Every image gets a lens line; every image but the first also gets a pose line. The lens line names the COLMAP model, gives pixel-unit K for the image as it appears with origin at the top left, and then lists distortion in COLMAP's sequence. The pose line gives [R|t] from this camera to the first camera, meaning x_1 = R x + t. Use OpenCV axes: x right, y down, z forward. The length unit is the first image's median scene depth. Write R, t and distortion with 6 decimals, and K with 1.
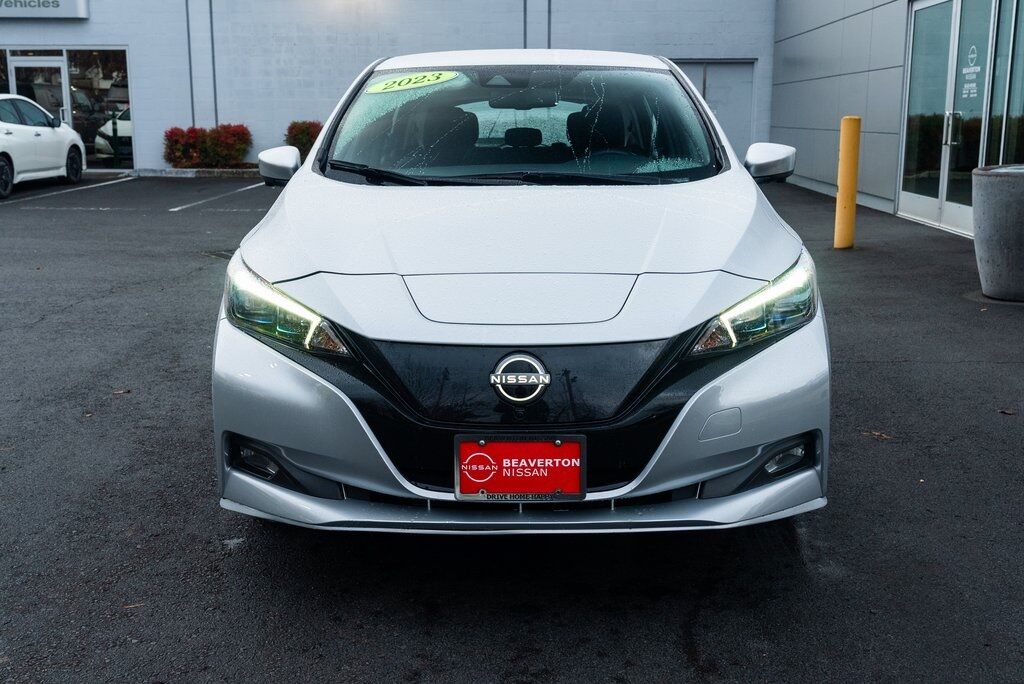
lens RADIAL K [[1130.2, 0, 512.0], [0, 1130.2, 342.0], [0, 0, 1]] dist [-0.004798, 0.006531]
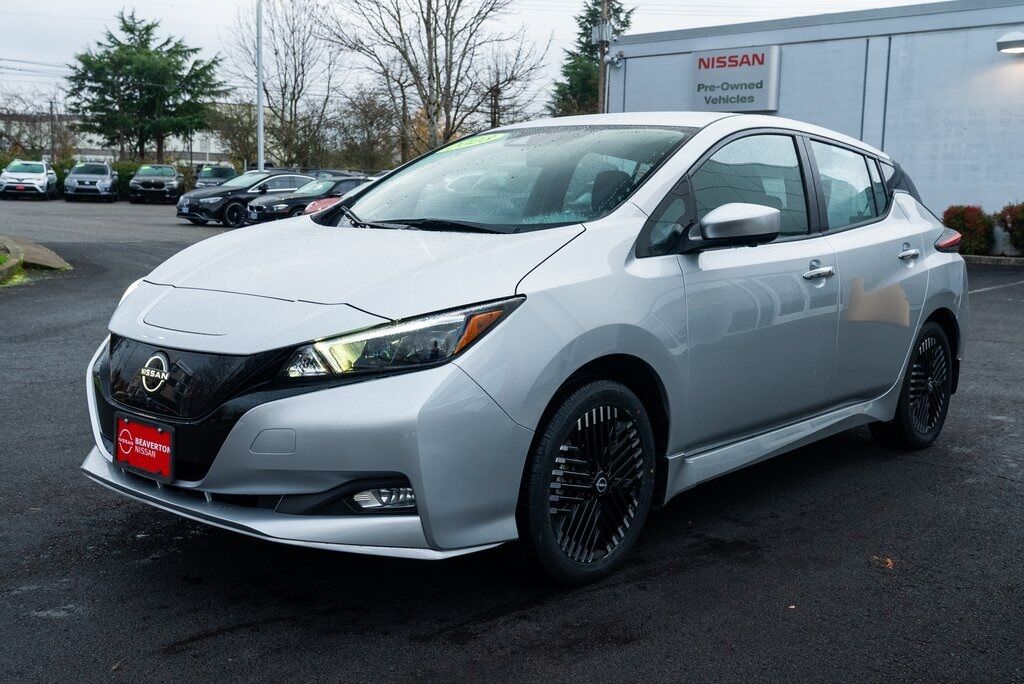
lens RADIAL K [[1085.4, 0, 512.0], [0, 1085.4, 342.0], [0, 0, 1]] dist [-0.002618, -0.007121]
pose [[0.749529, 0.098463, -0.654607, 0.951525], [-0.145911, 0.989129, -0.018288, -0.031698], [0.645690, 0.109222, 0.755748, 0.339589]]
